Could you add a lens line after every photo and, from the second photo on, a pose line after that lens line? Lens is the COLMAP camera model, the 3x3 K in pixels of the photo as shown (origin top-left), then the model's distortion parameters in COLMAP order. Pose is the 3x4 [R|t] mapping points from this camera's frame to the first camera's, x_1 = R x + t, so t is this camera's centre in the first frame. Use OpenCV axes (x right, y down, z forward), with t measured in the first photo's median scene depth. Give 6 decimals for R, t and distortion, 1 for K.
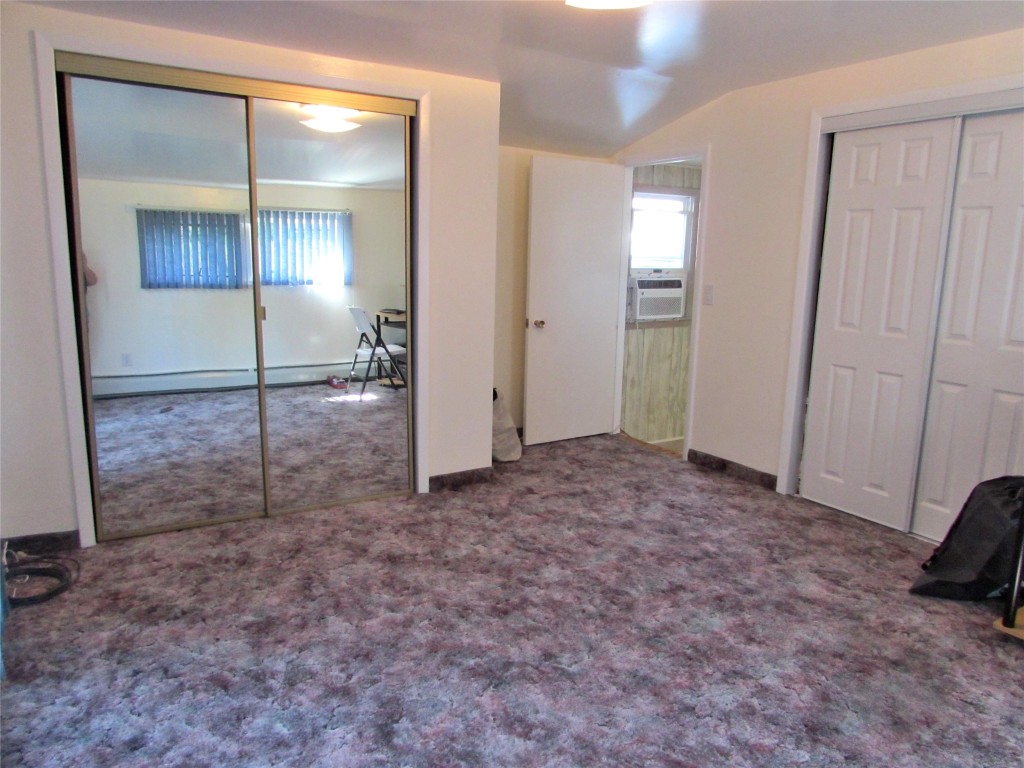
lens RADIAL K [[719.9, 0, 512.2], [0, 719.9, 384.4], [0, 0, 1]] dist [-0.042707, 0.024361]
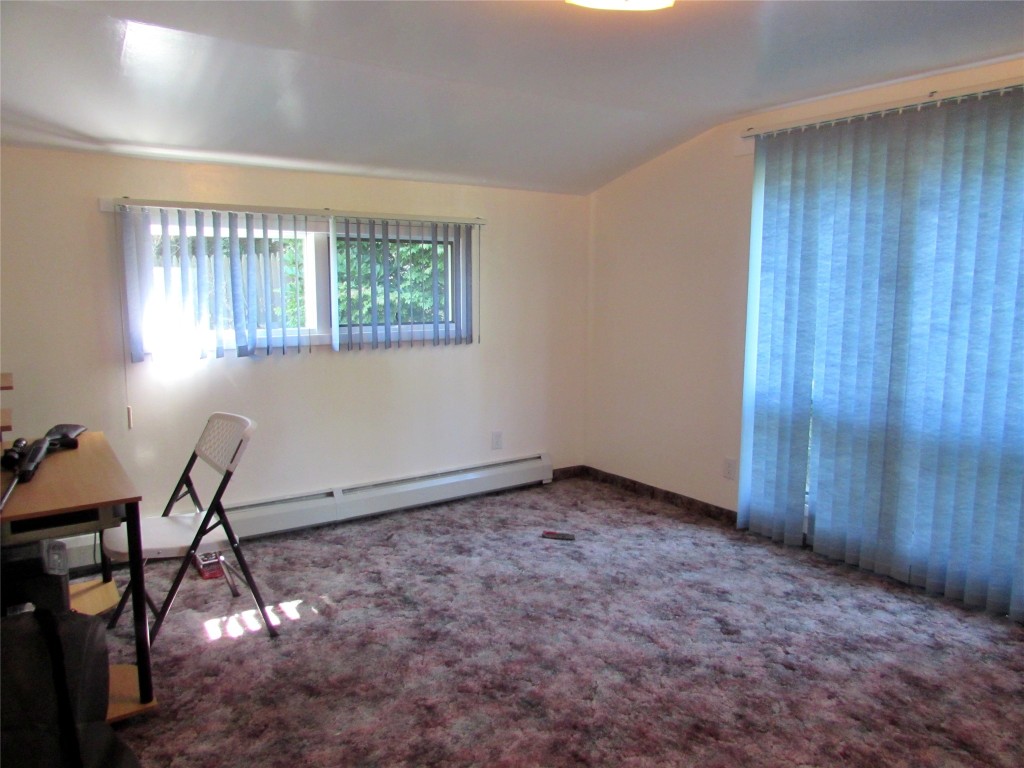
lens RADIAL K [[719.9, 0, 511.8], [0, 719.9, 384.8], [0, 0, 1]] dist [-0.042707, 0.024361]
pose [[-0.998164, -0.013595, -0.059021, 0.302101], [-0.031078, 0.951377, 0.306458, -0.366290], [0.051985, 0.307730, -0.950053, 1.869395]]
